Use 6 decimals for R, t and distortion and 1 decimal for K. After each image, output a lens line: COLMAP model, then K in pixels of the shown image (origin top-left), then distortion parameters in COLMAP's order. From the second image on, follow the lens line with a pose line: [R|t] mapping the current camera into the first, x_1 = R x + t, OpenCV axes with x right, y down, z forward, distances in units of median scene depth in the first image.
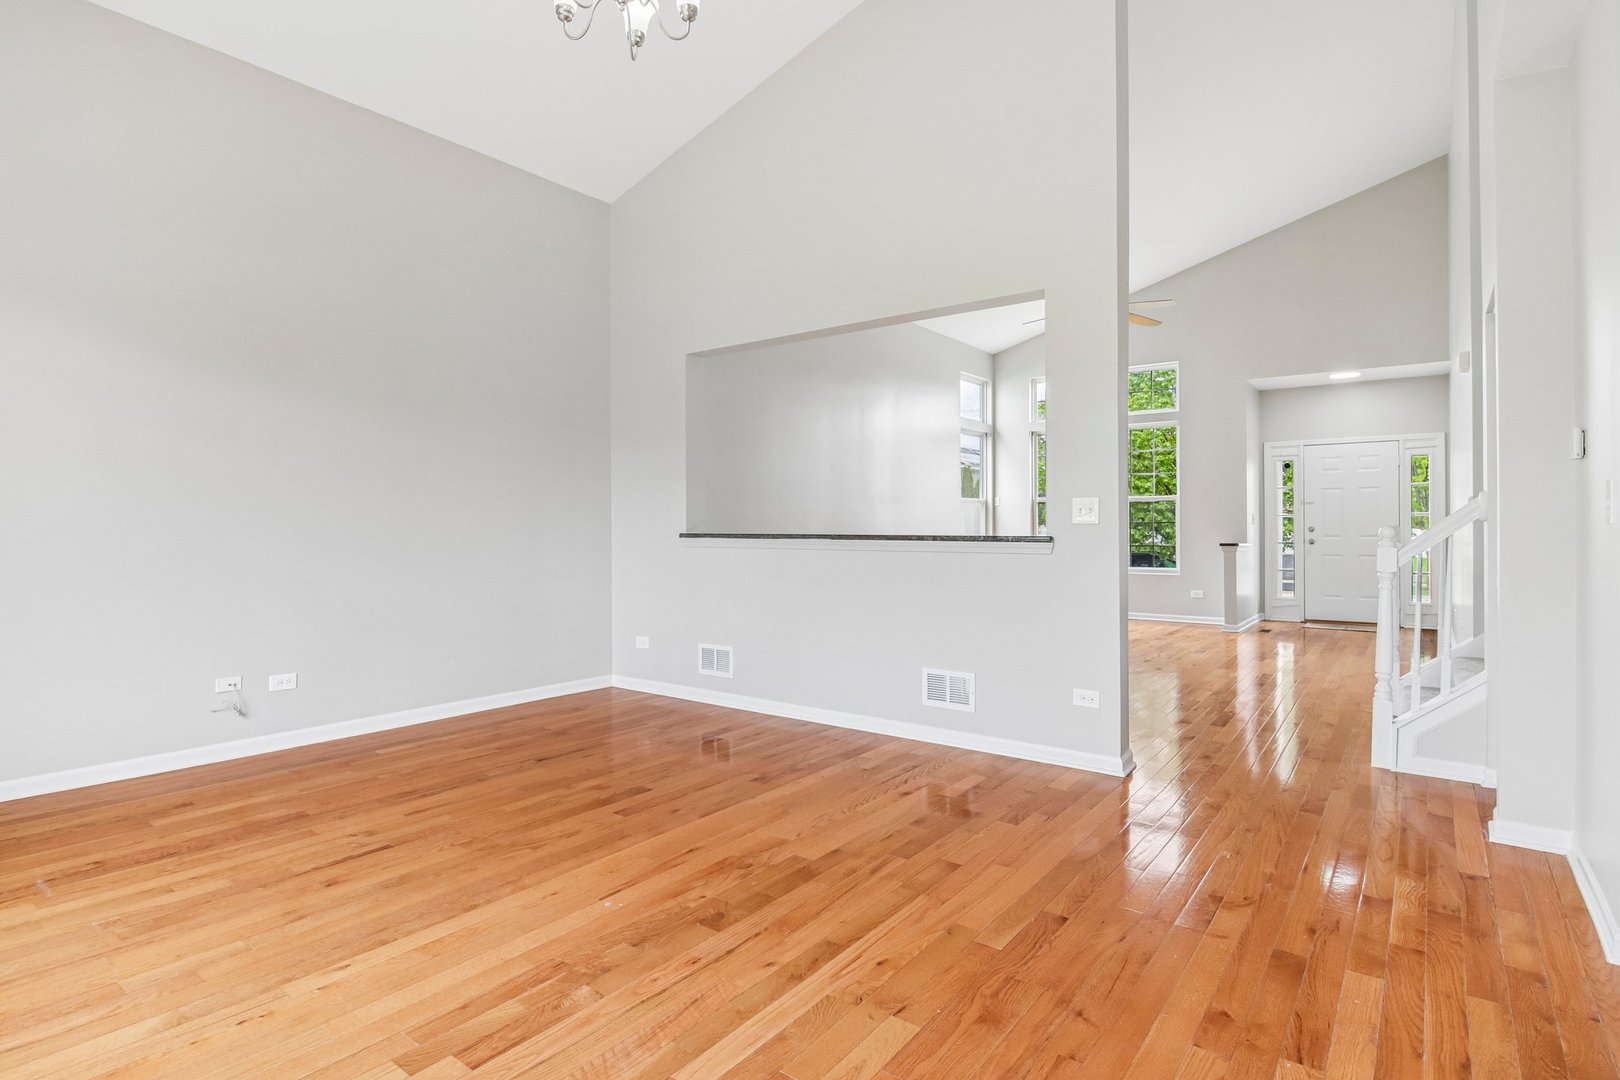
lens RADIAL K [[822.8, 0, 800.7], [0, 822.8, 527.2], [0, 0, 1]] dist [0.001964, -0.017681]
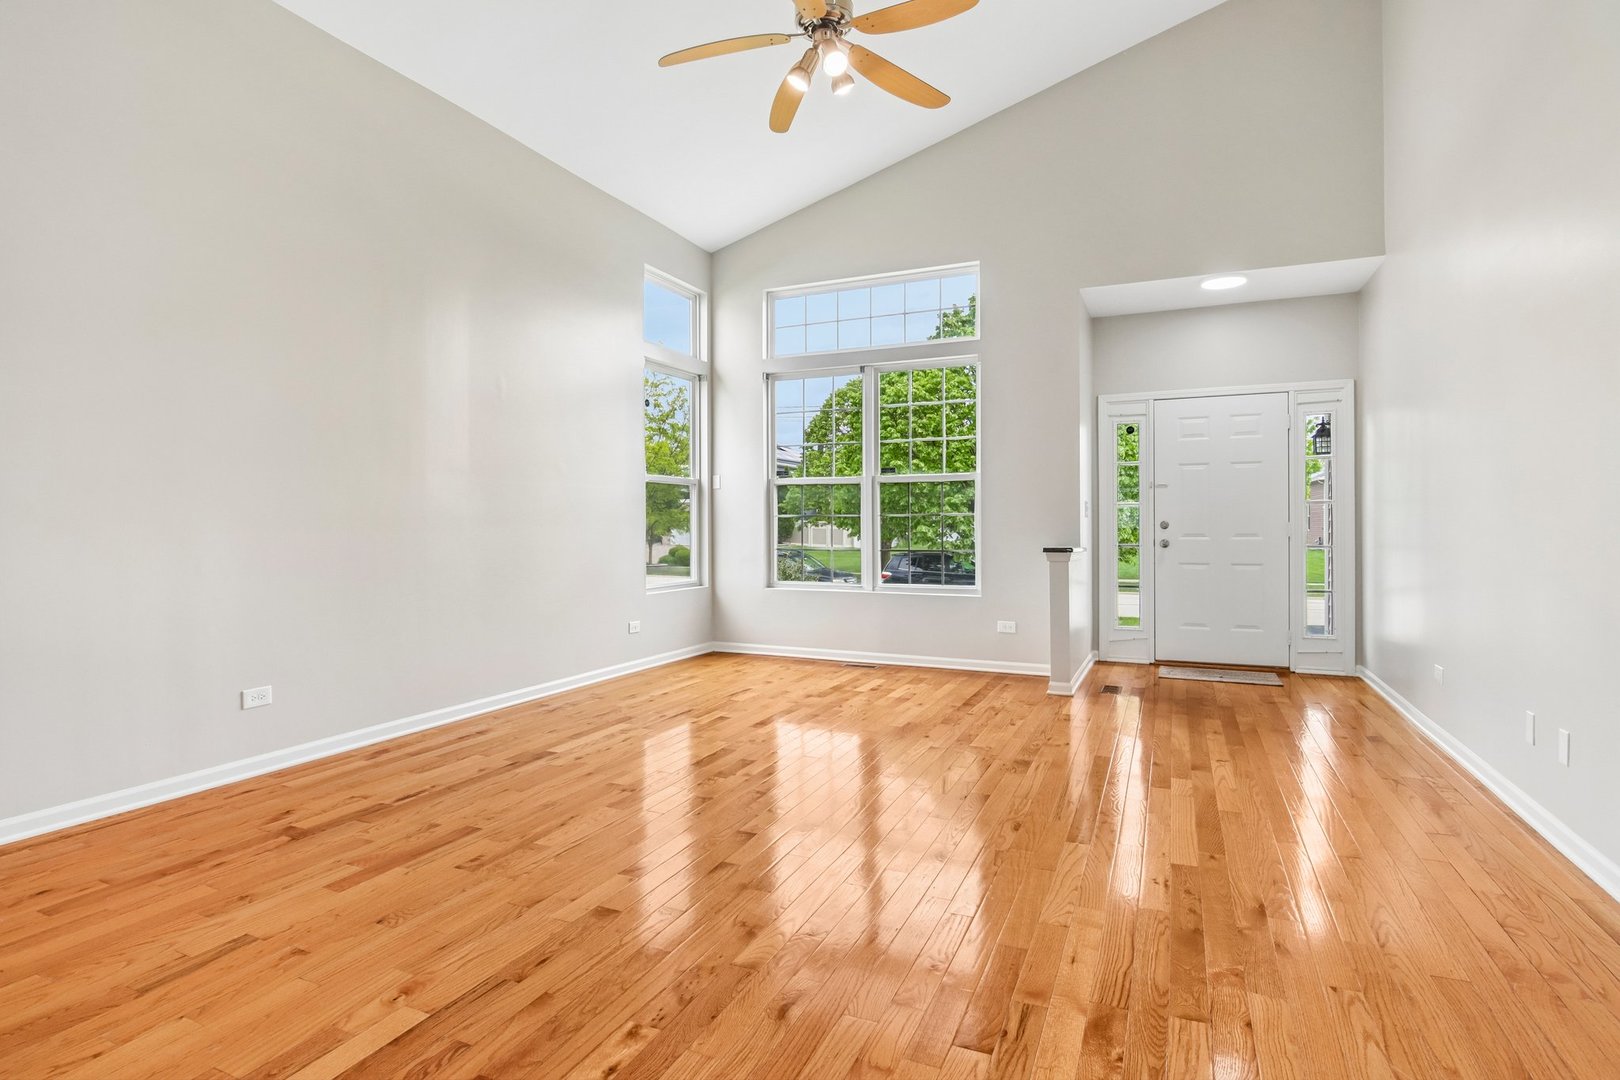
lens RADIAL K [[822.8, 0, 800.7], [0, 822.8, 527.2], [0, 0, 1]] dist [0.001964, -0.017681]
pose [[0.975068, 0.000080, 0.221905, 0.162112], [-0.000597, 0.999997, 0.002263, 0.002488], [-0.221904, -0.002339, 0.975066, 0.363048]]
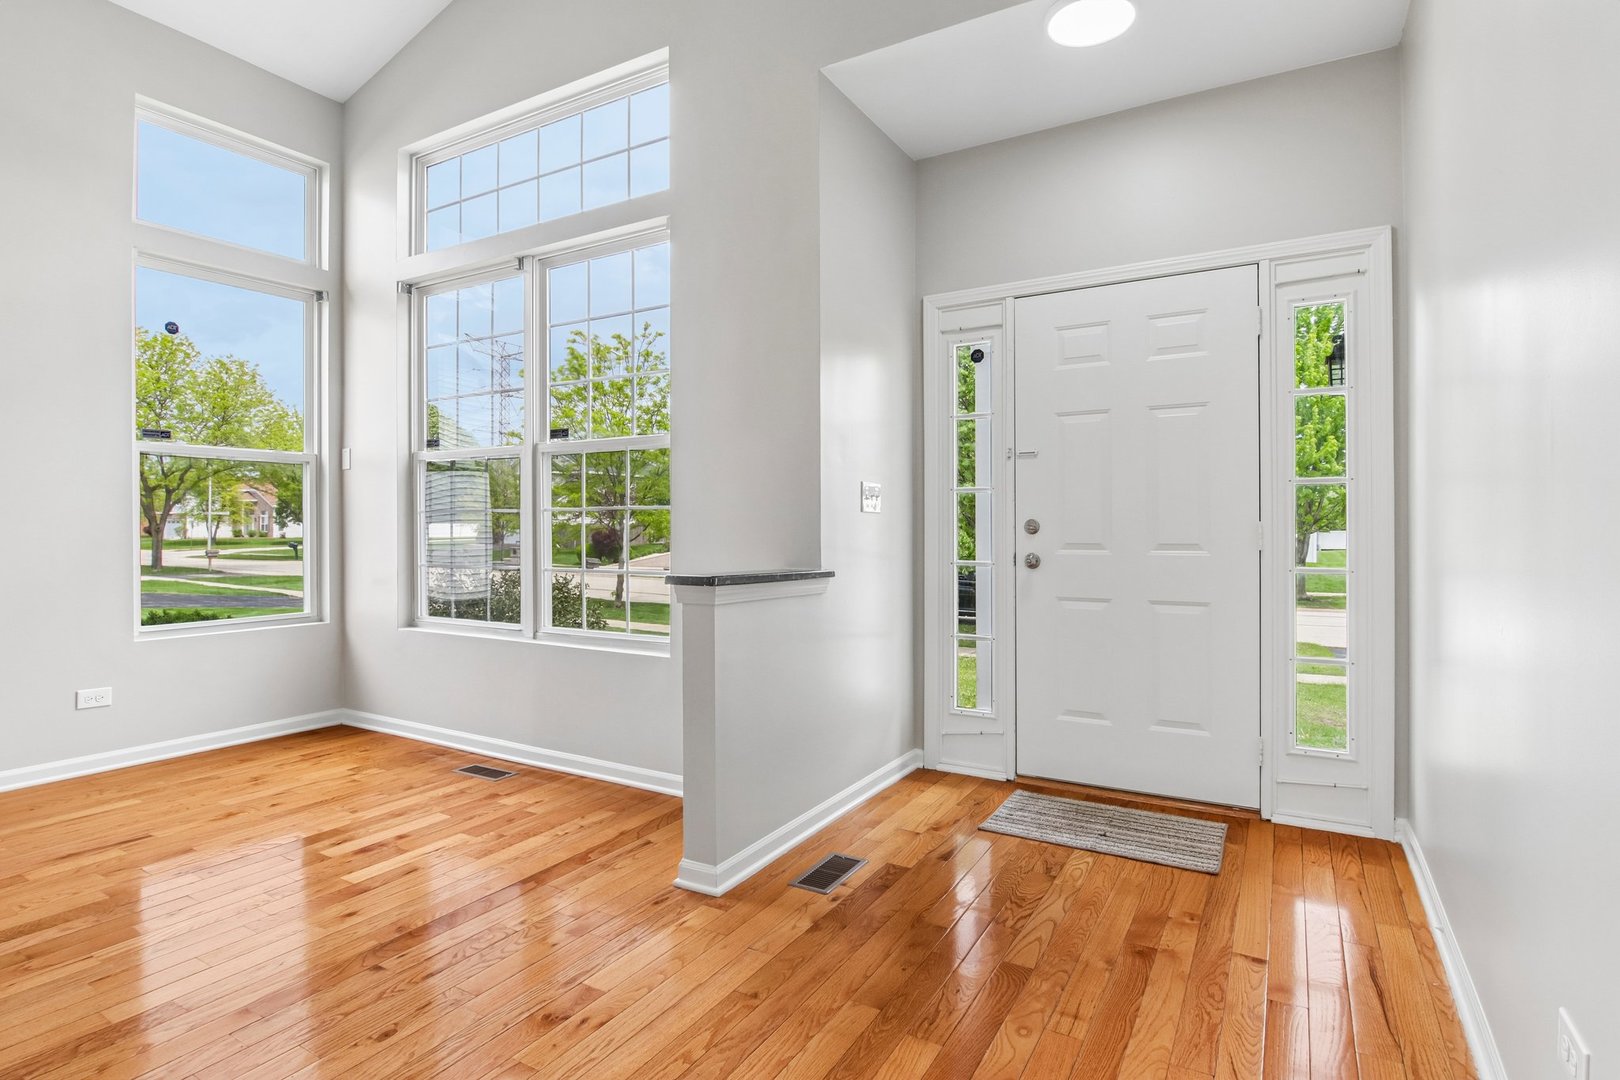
lens RADIAL K [[822.8, 0, 800.7], [0, 822.8, 527.2], [0, 0, 1]] dist [0.001964, -0.017681]
pose [[0.992910, 0.001526, 0.118862, 0.419730], [-0.001745, 0.999997, 0.001734, 0.001891], [-0.118859, -0.001929, 0.992909, 0.572885]]
